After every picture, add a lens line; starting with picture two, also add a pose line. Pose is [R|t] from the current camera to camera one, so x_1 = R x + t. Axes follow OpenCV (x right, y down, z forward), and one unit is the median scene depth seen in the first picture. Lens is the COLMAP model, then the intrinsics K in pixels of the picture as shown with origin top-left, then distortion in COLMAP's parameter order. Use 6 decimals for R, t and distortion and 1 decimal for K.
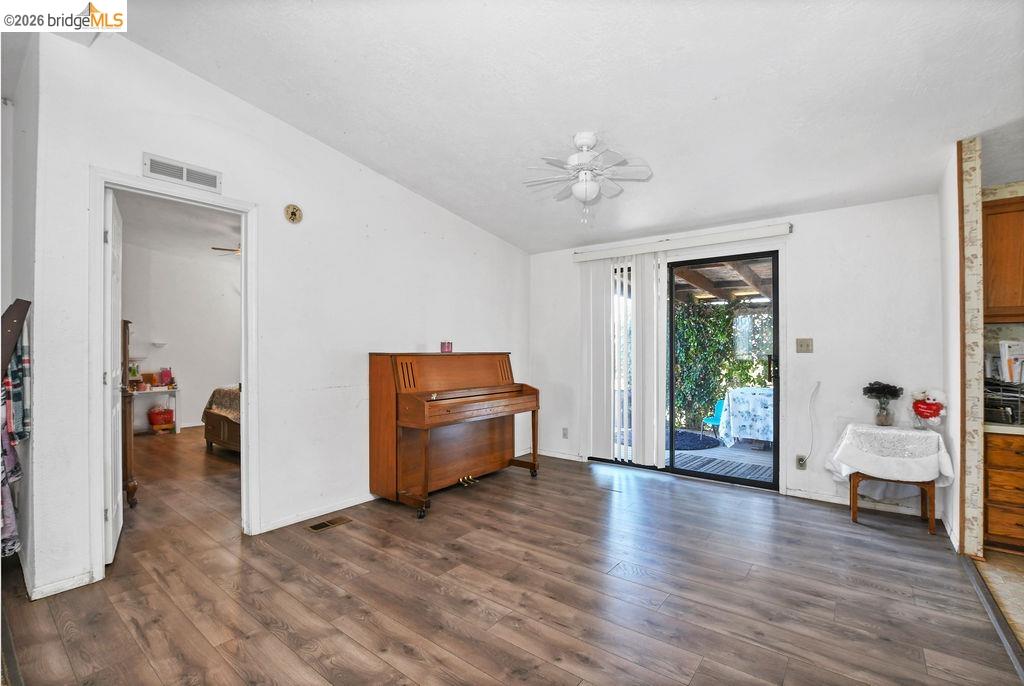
lens RADIAL K [[469.7, 0, 508.3], [0, 469.7, 346.3], [0, 0, 1]] dist [-0.010071, -0.000372]
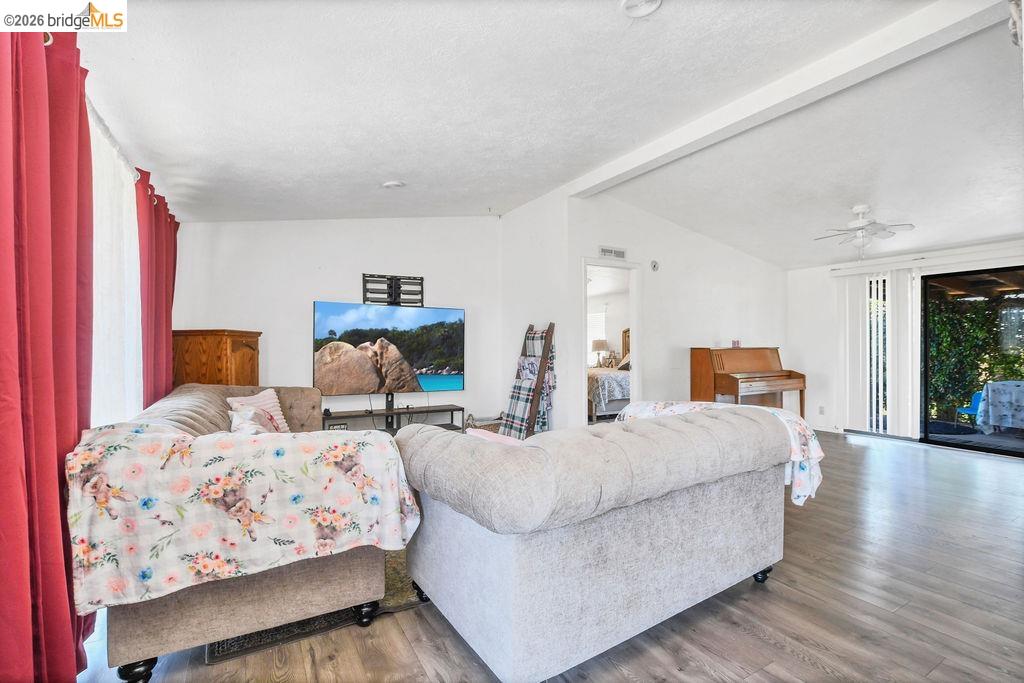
lens RADIAL K [[448.6, 0, 521.0], [0, 448.6, 343.8], [0, 0, 1]] dist [-0.020250, 0.000430]
pose [[0.925401, -0.002905, -0.378978, -0.130559], [0.005795, 0.999962, 0.006485, -0.006505], [0.378945, -0.008197, 0.925383, -0.315552]]
